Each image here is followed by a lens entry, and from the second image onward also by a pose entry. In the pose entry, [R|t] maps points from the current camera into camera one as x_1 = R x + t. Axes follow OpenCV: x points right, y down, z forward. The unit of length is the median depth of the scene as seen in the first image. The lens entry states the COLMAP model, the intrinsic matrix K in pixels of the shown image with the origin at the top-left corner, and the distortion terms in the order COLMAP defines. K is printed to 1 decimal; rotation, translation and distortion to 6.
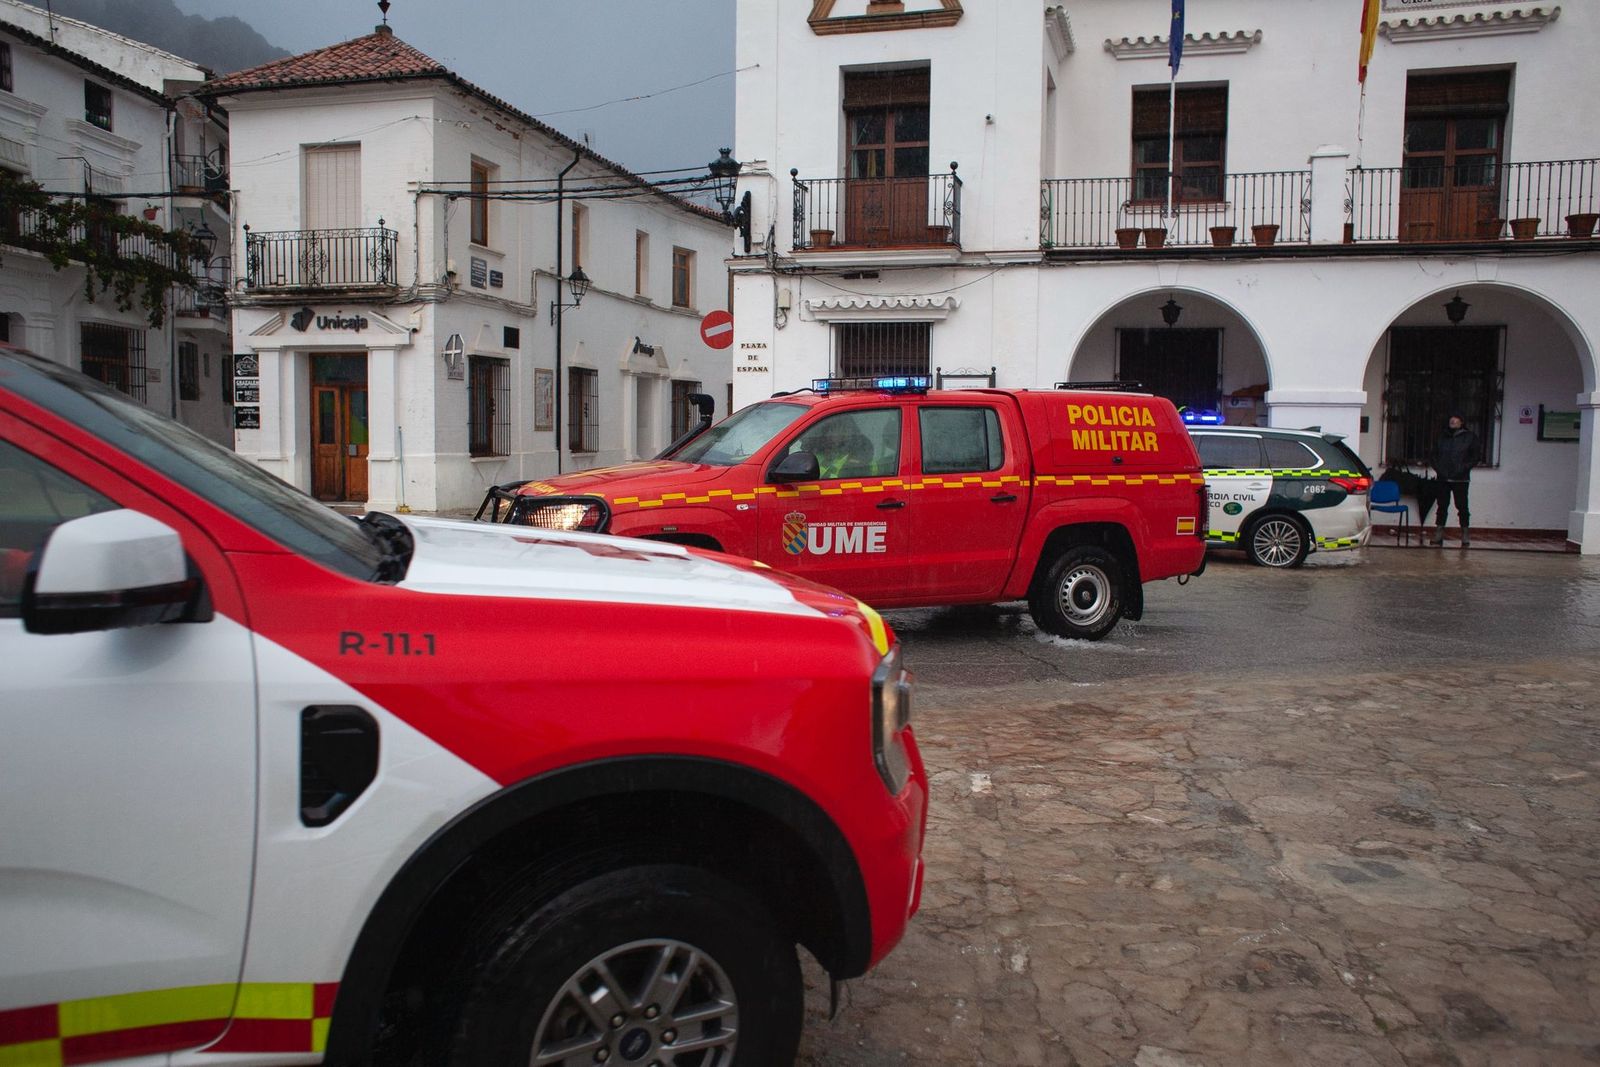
lens RADIAL K [[1272.2, 0, 793.5], [0, 1272.2, 543.1], [0, 0, 1]] dist [-0.100846, 0.141843]
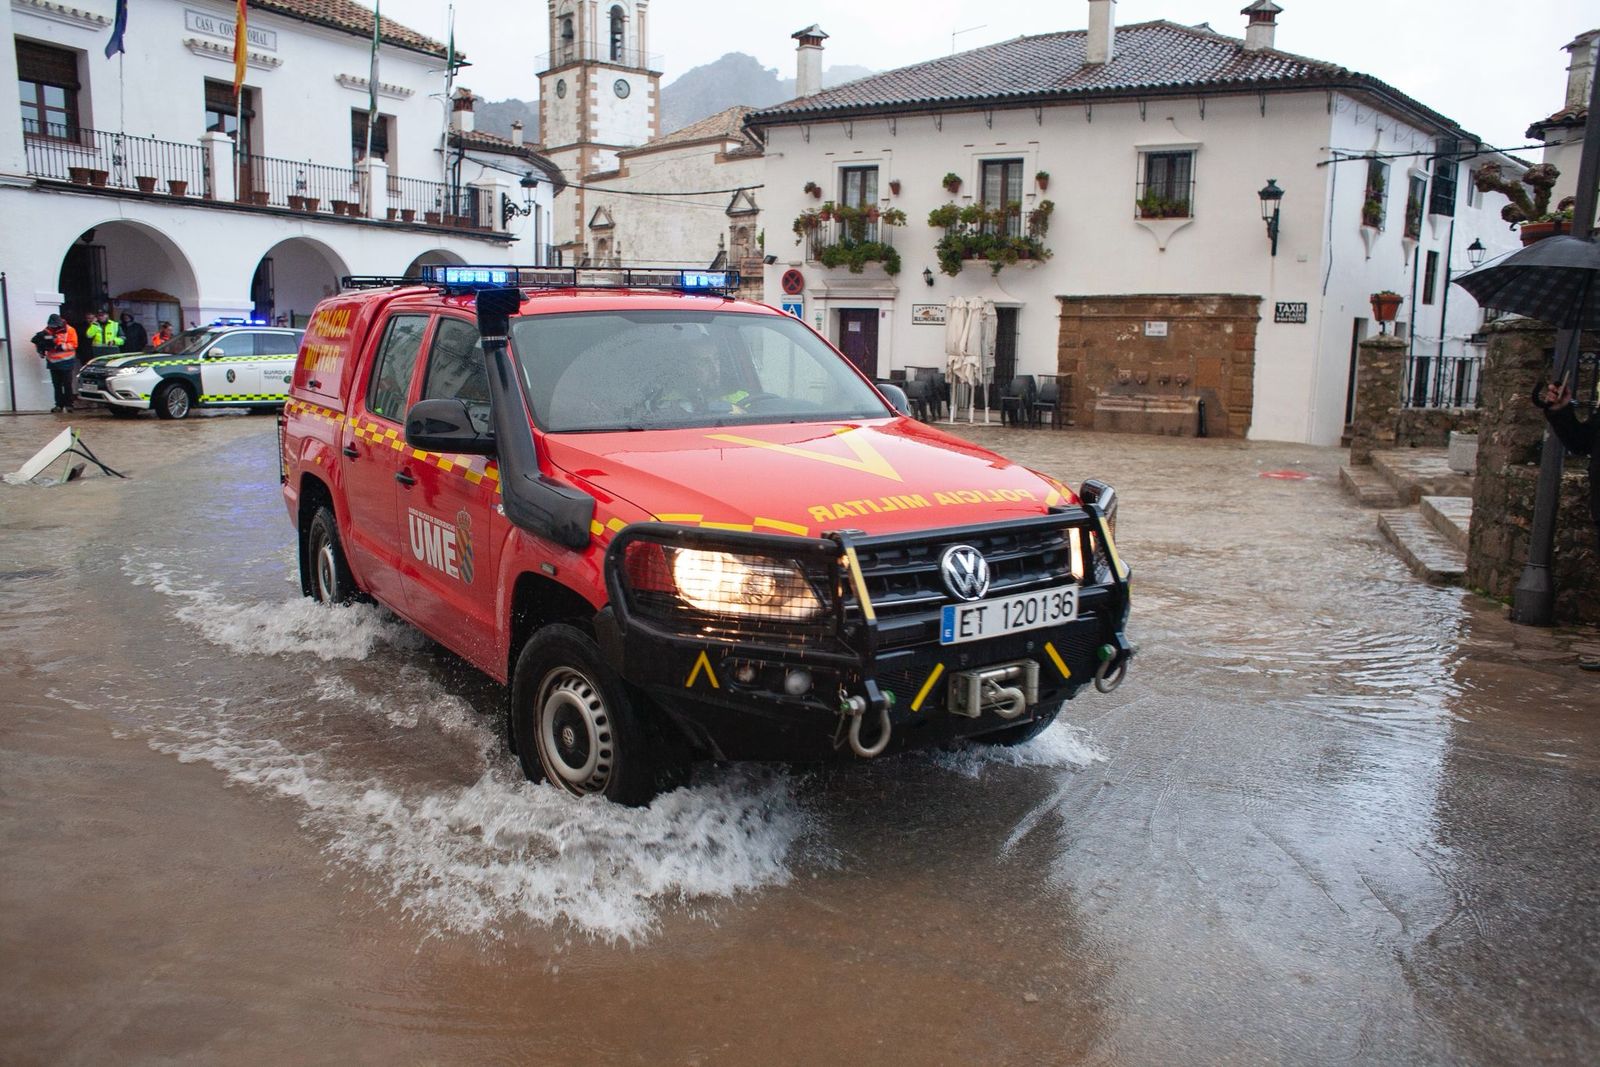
lens RADIAL K [[1256.2, 0, 789.5], [0, 1256.2, 539.8], [0, 0, 1]] dist [-0.112044, 0.153067]
pose [[0.250773, -0.158479, 0.954986, -0.778712], [0.060332, 0.987149, 0.147973, -0.015324], [-0.966164, 0.020509, 0.257112, -0.018762]]
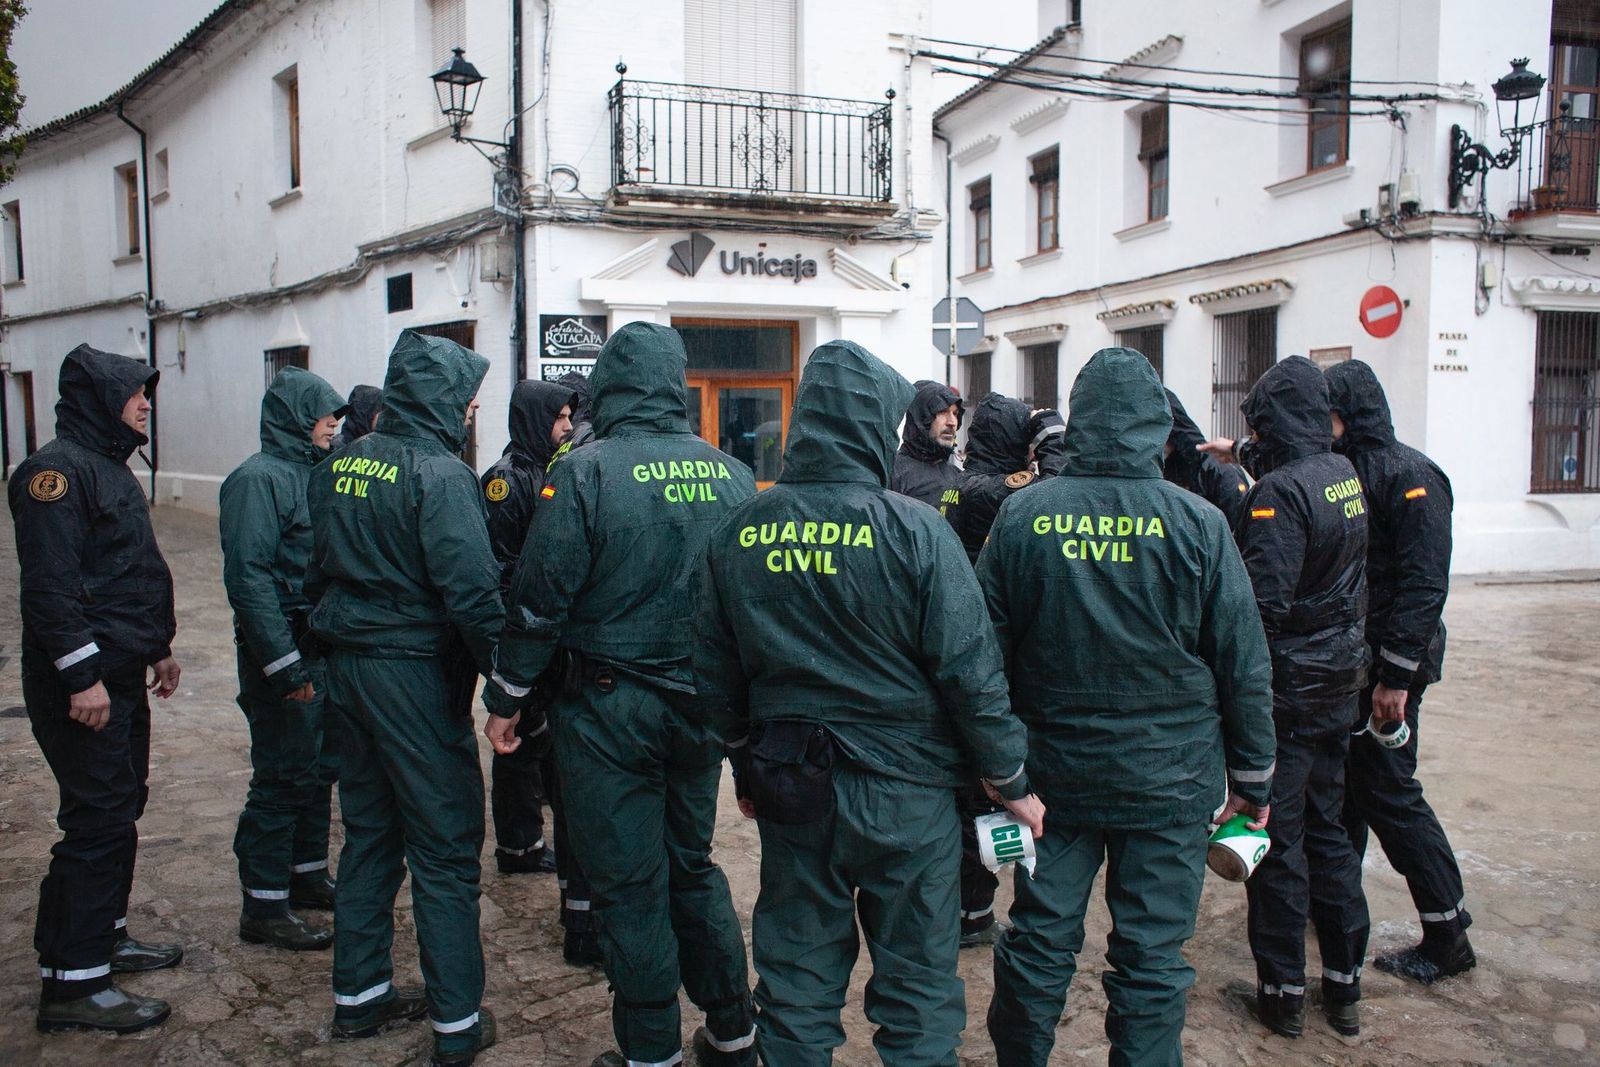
lens RADIAL K [[1290.4, 0, 799.2], [0, 1290.4, 533.1], [0, 0, 1]] dist [-0.104384, 0.128548]
pose [[0.833343, -0.057562, 0.549751, -0.771776], [0.058280, 0.998169, 0.016170, -0.076083], [-0.549675, 0.018565, 0.835172, 0.604016]]
